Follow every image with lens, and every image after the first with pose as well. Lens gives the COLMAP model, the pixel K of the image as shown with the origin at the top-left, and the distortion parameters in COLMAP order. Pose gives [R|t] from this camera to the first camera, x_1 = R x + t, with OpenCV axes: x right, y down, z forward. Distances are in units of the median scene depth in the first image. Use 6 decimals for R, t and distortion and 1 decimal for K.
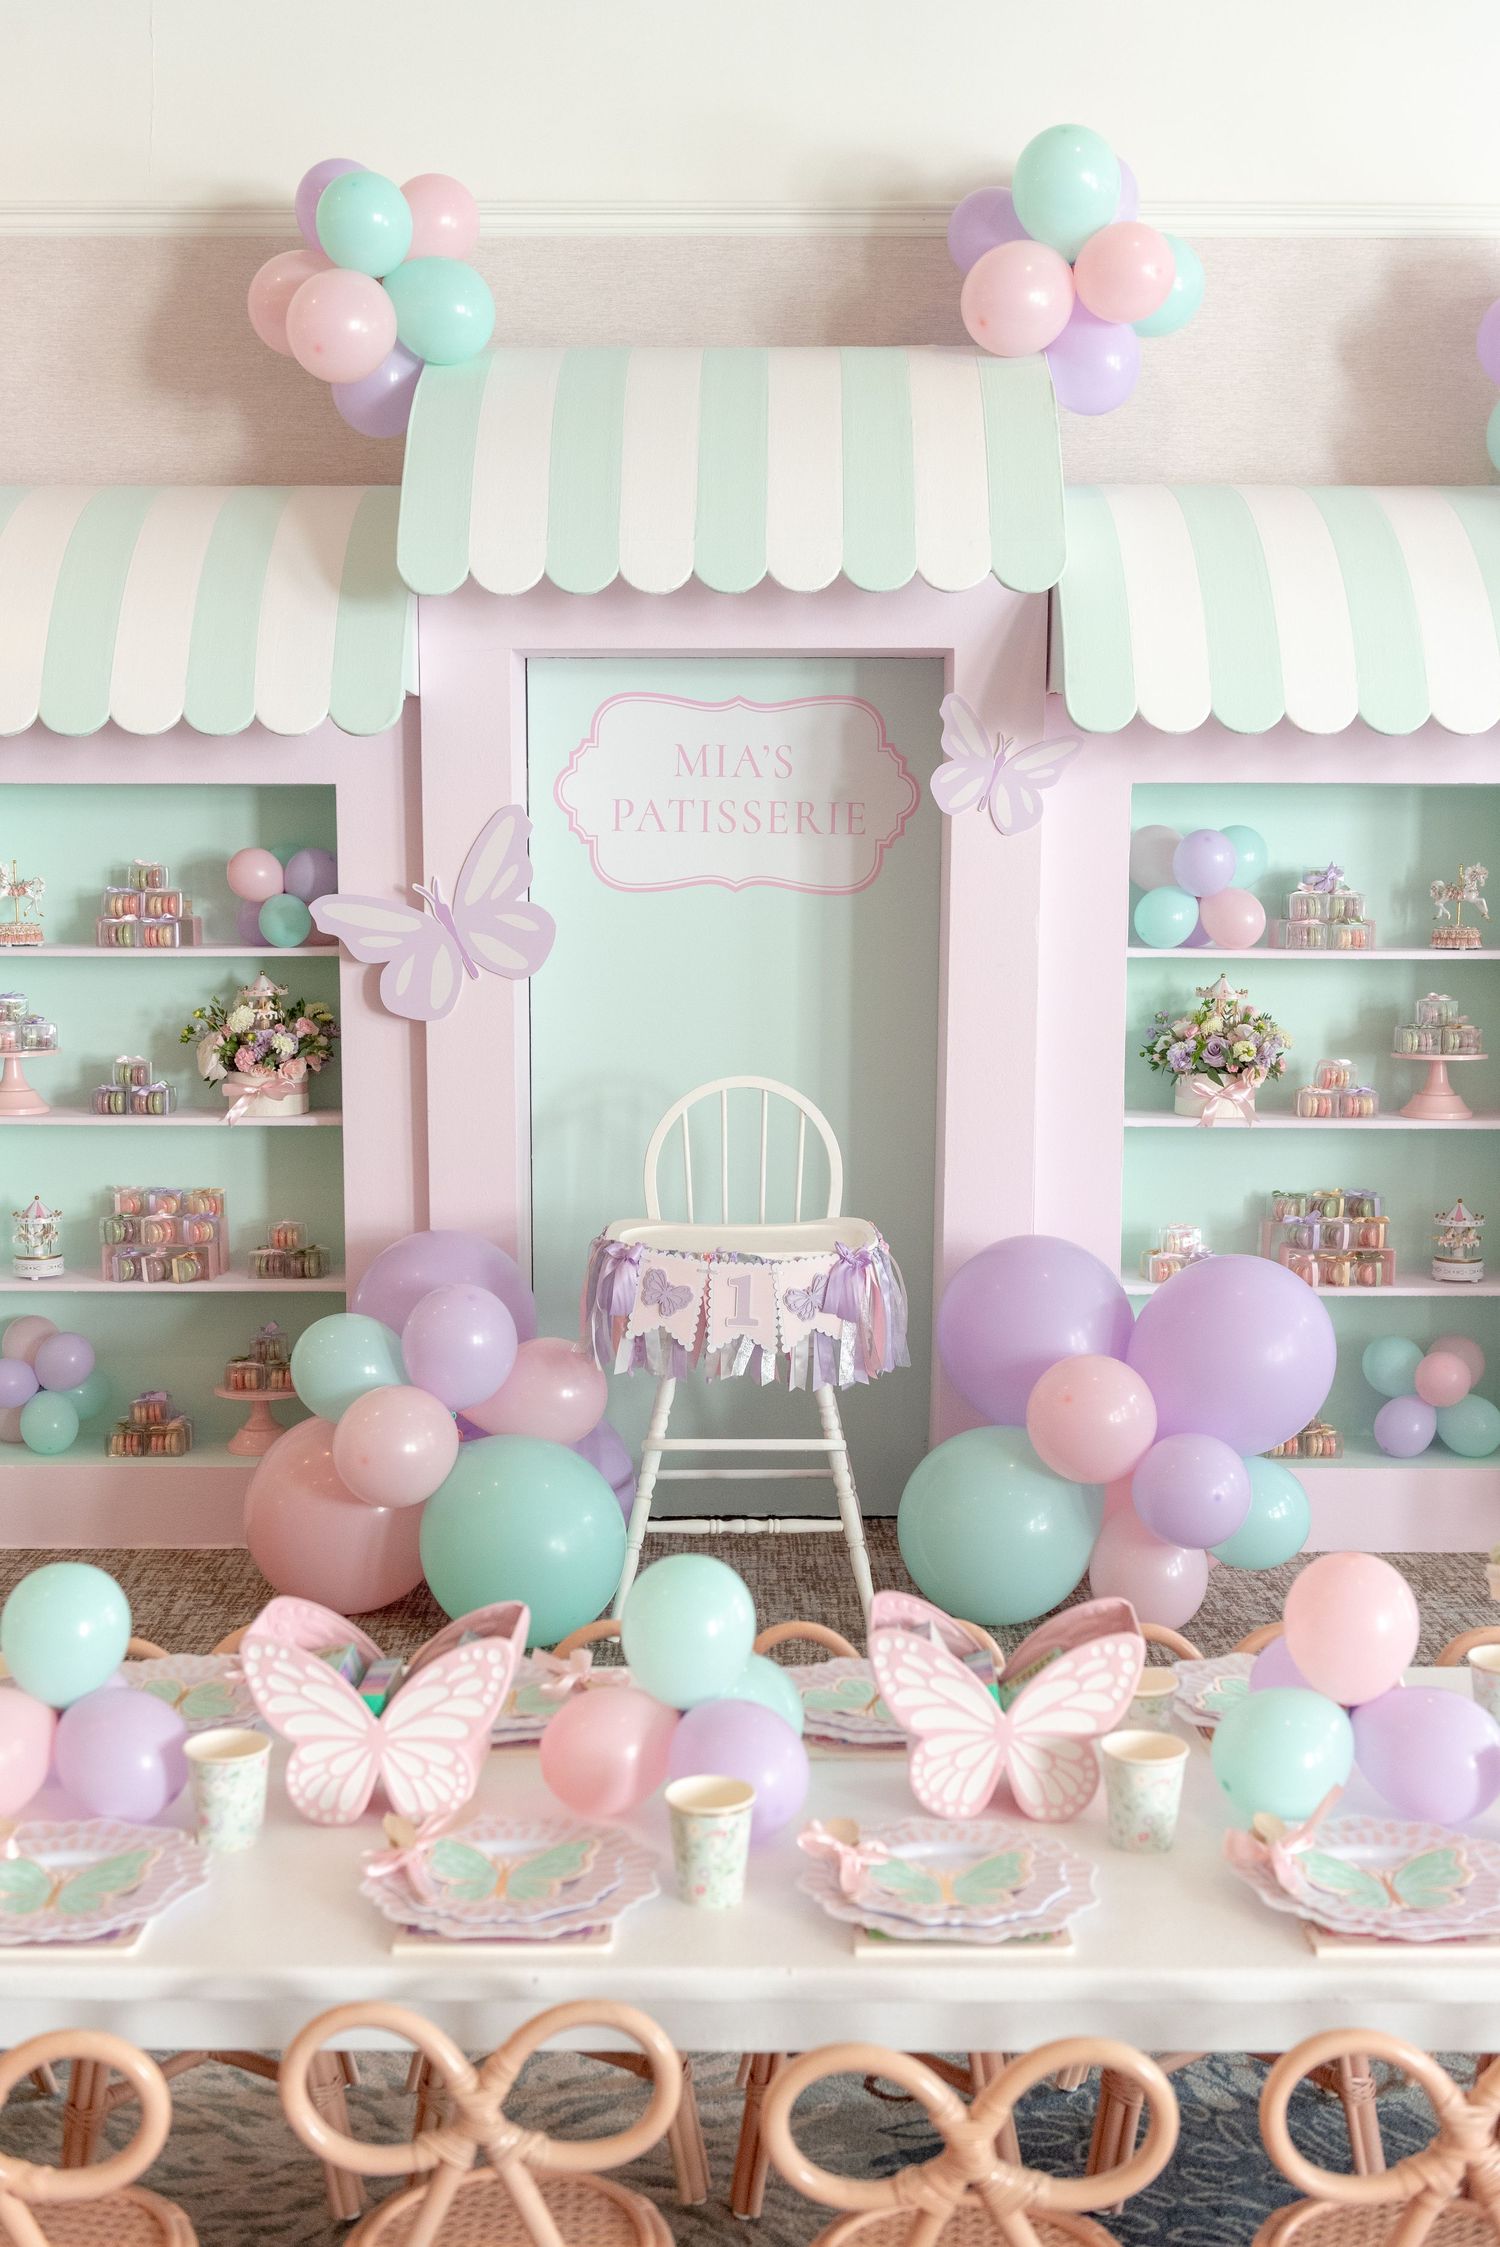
lens RADIAL K [[2568.5, 0, 724.0], [0, 2568.5, 1179.6], [0, 0, 1]] dist [-0.000991, 0.000000]
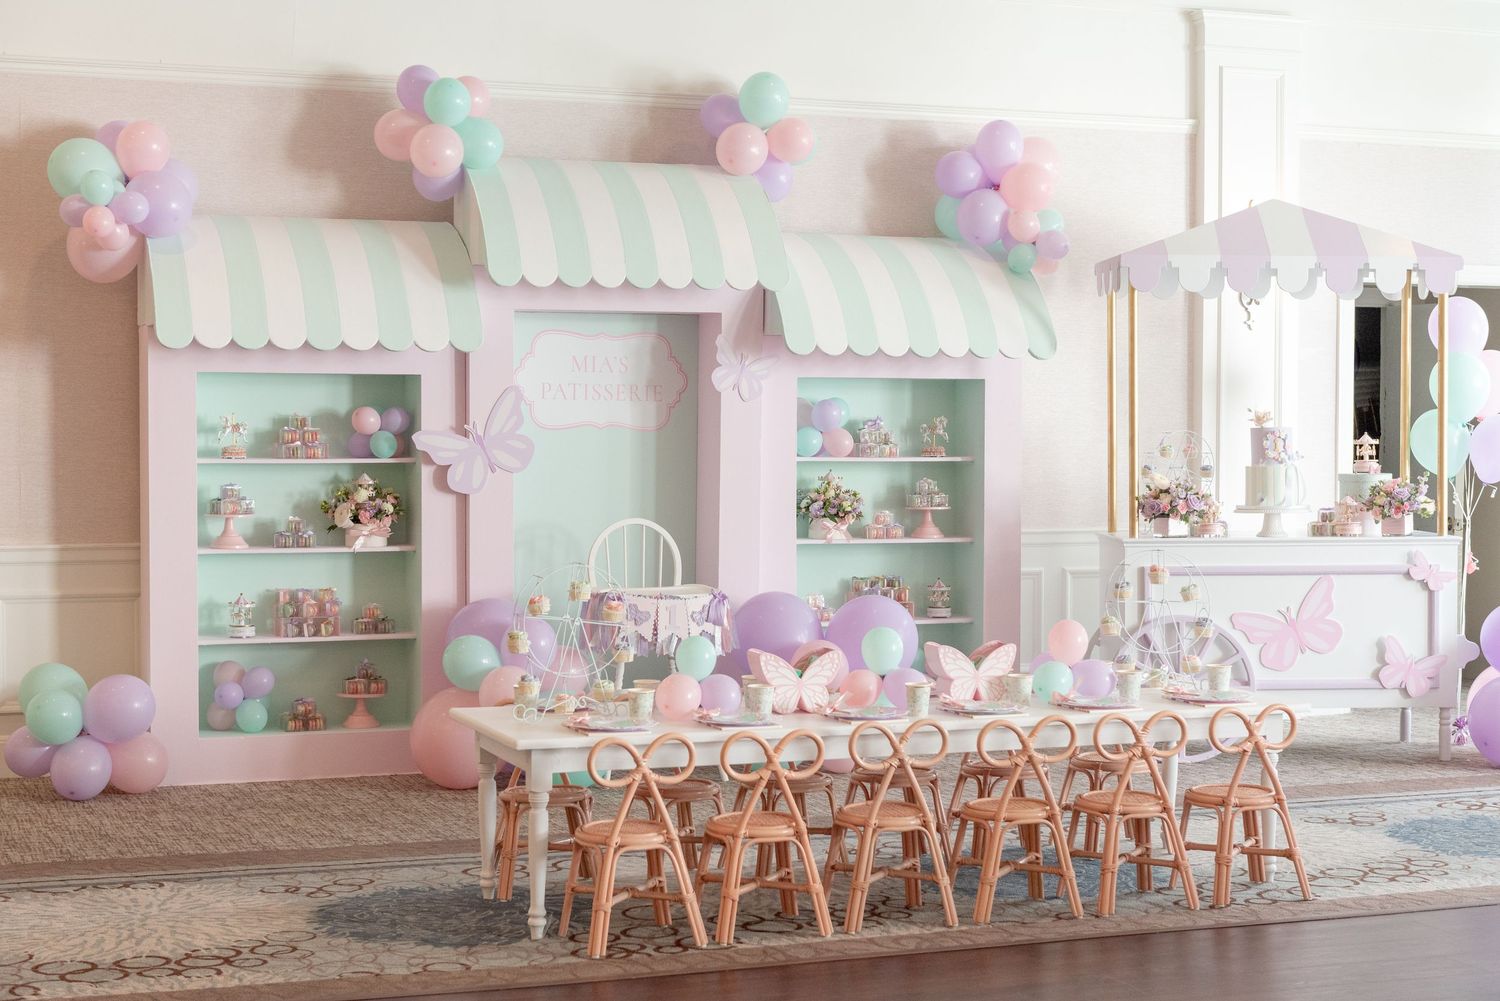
lens RADIAL K [[2585.2, 0, 782.8], [0, 2585.2, 504.7], [0, 0, 1]] dist [0.024071, 0.000000]
pose [[0.928353, -0.011047, 0.371534, -0.614553], [0.045890, 0.995318, -0.085071, 0.122993], [-0.368855, 0.096025, 0.924513, -0.899993]]
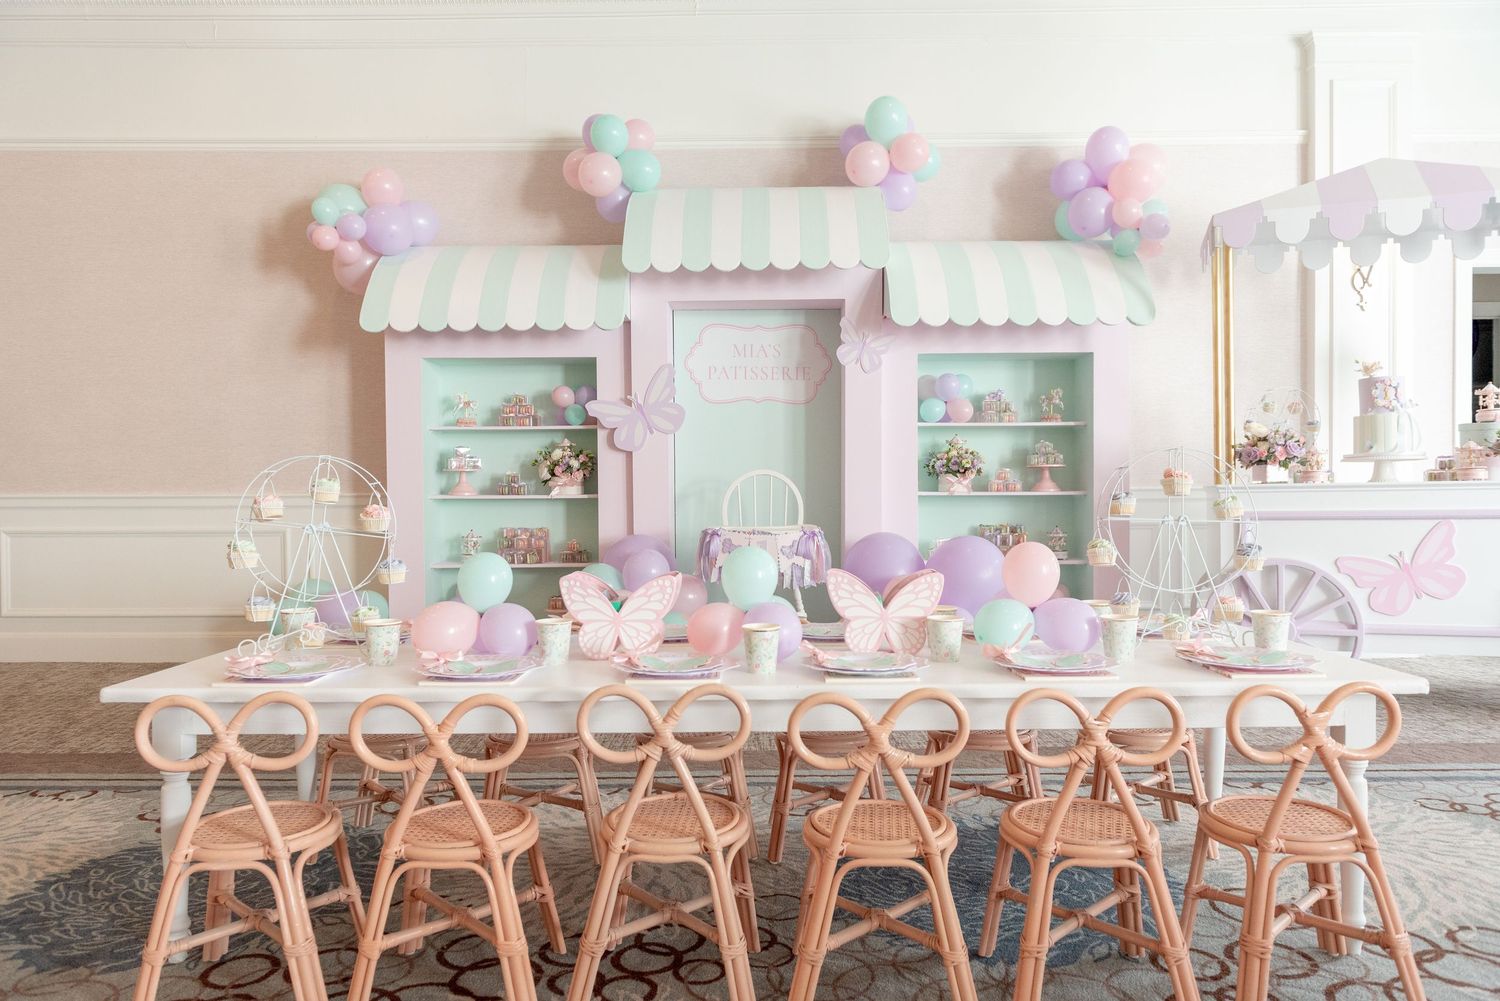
lens RADIAL K [[1038.5, 0, 749.6], [0, 1038.5, 505.5], [0, 0, 1]] dist [0.022000, -0.023426]
pose [[0.999961, -0.008173, 0.003394, -0.007802], [0.008514, 0.993067, -0.117238, 0.103853], [-0.002413, 0.117262, 0.993098, 0.021048]]
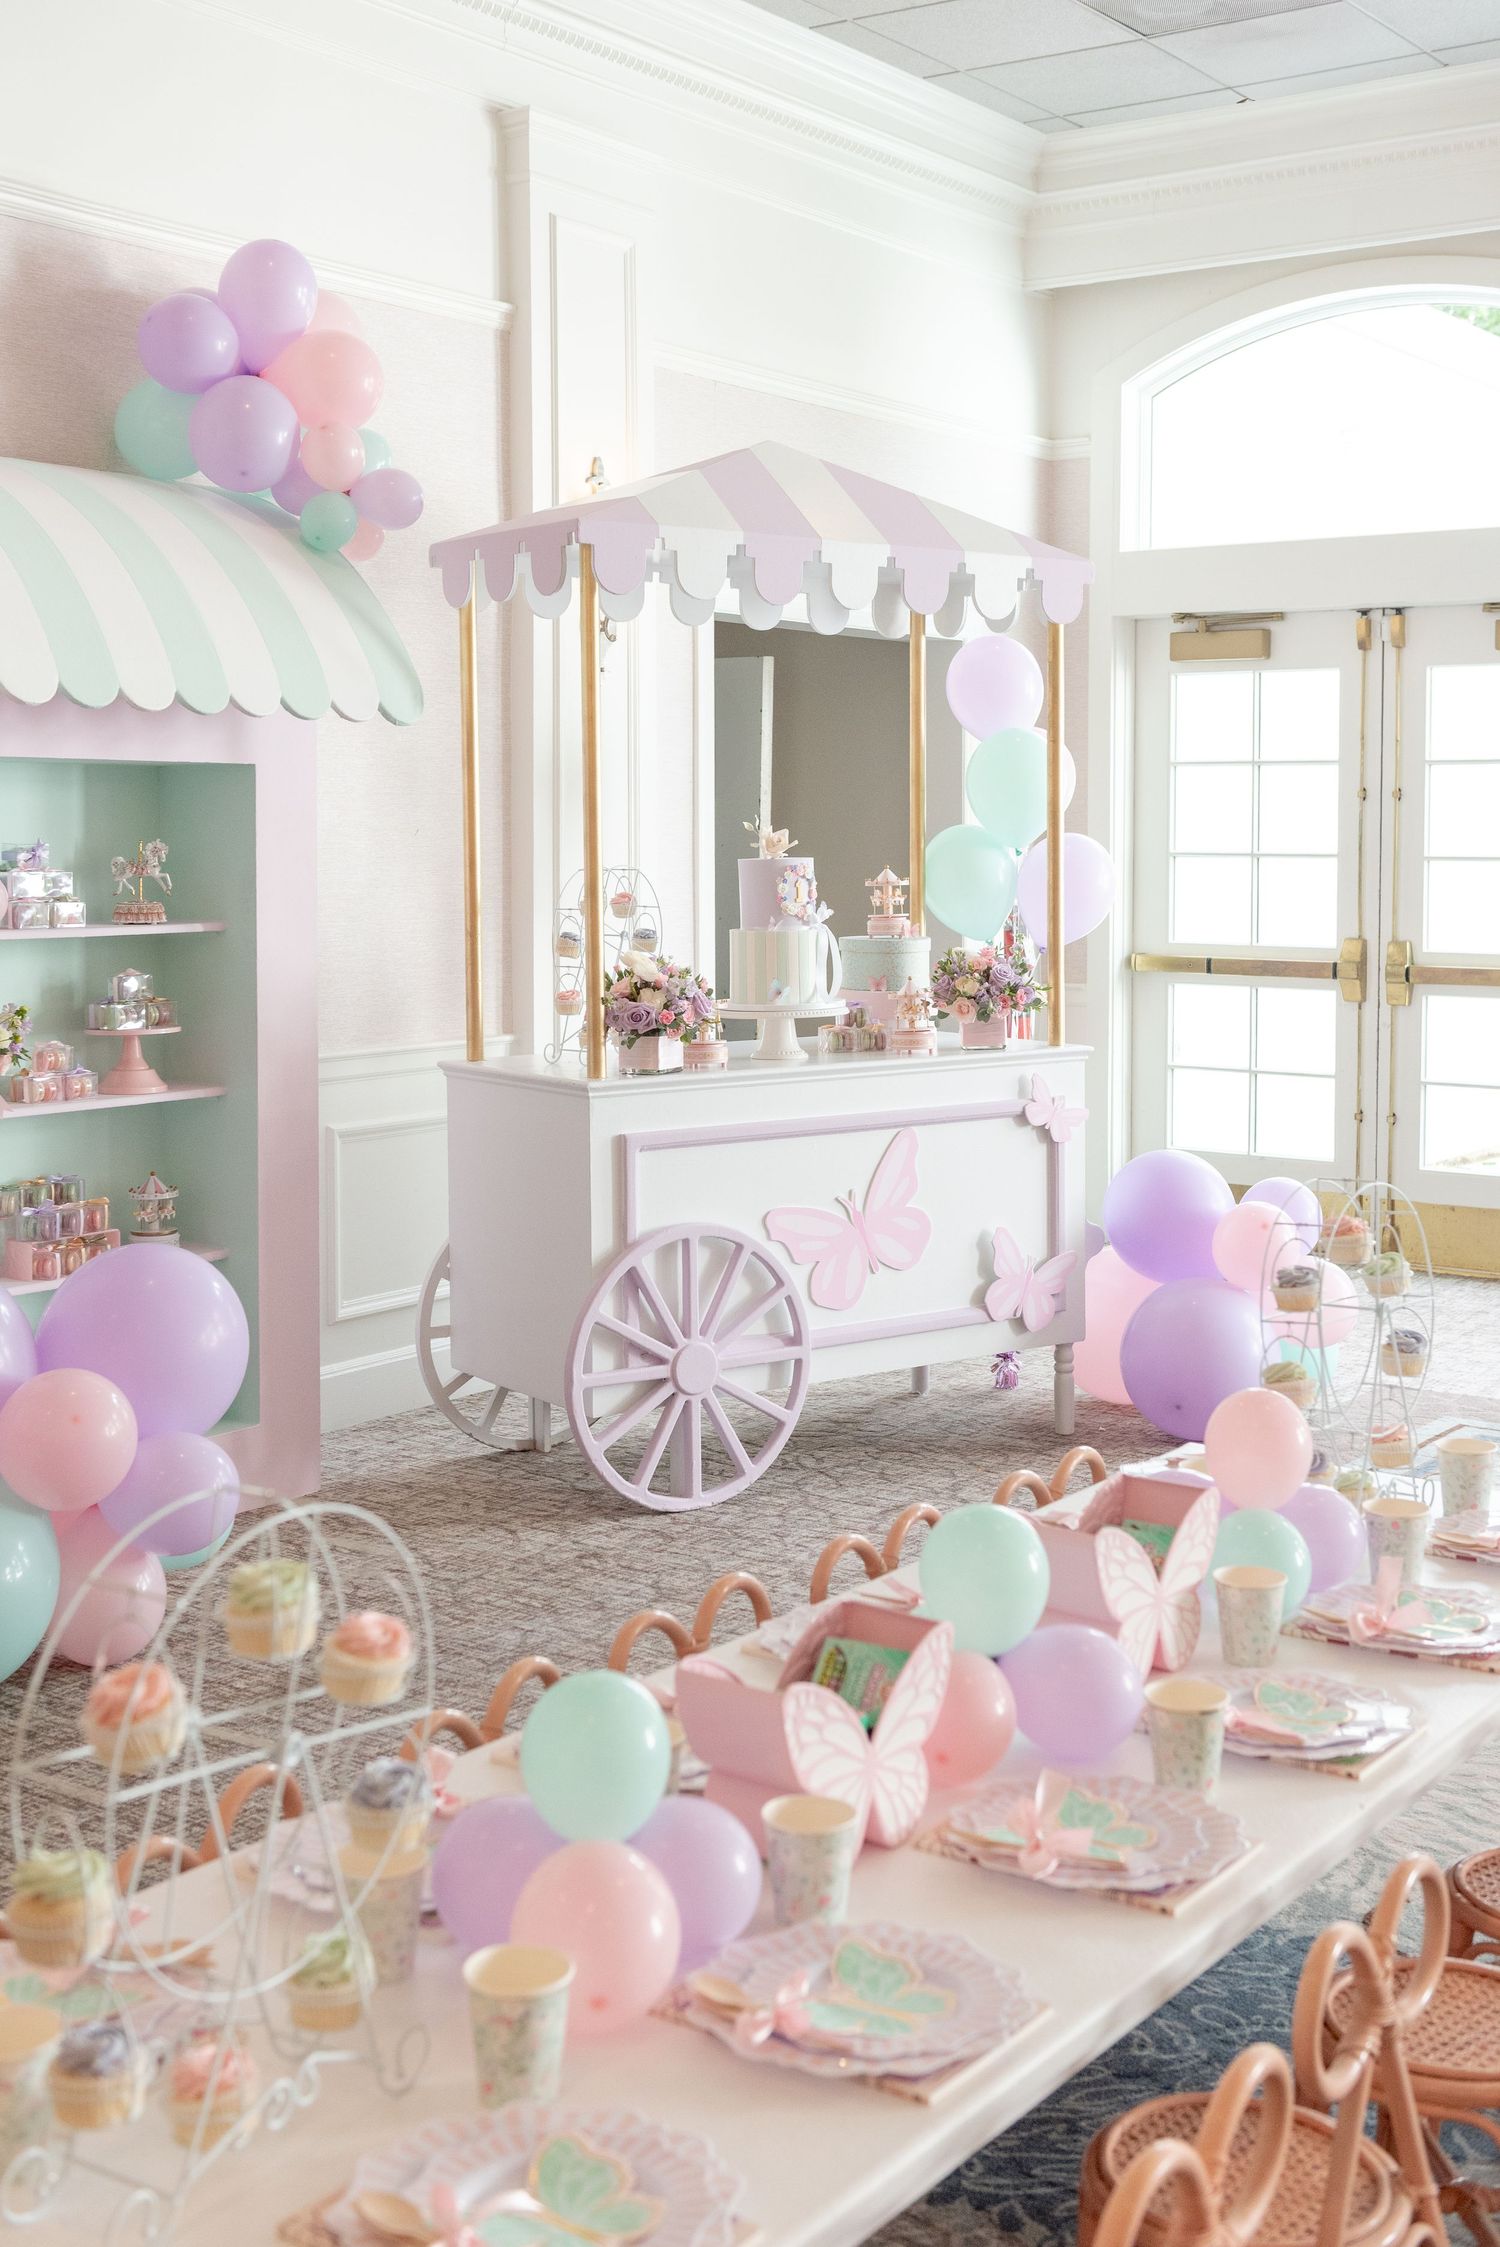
lens RADIAL K [[2655.8, 0, 785.7], [0, 2655.8, 917.4], [0, 0, 1]] dist [-0.011957, 0.000000]
pose [[0.566578, -0.028192, 0.823526, -0.433314], [0.105684, 0.993647, -0.038694, -0.025348], [-0.817203, 0.108956, 0.565958, 0.204658]]
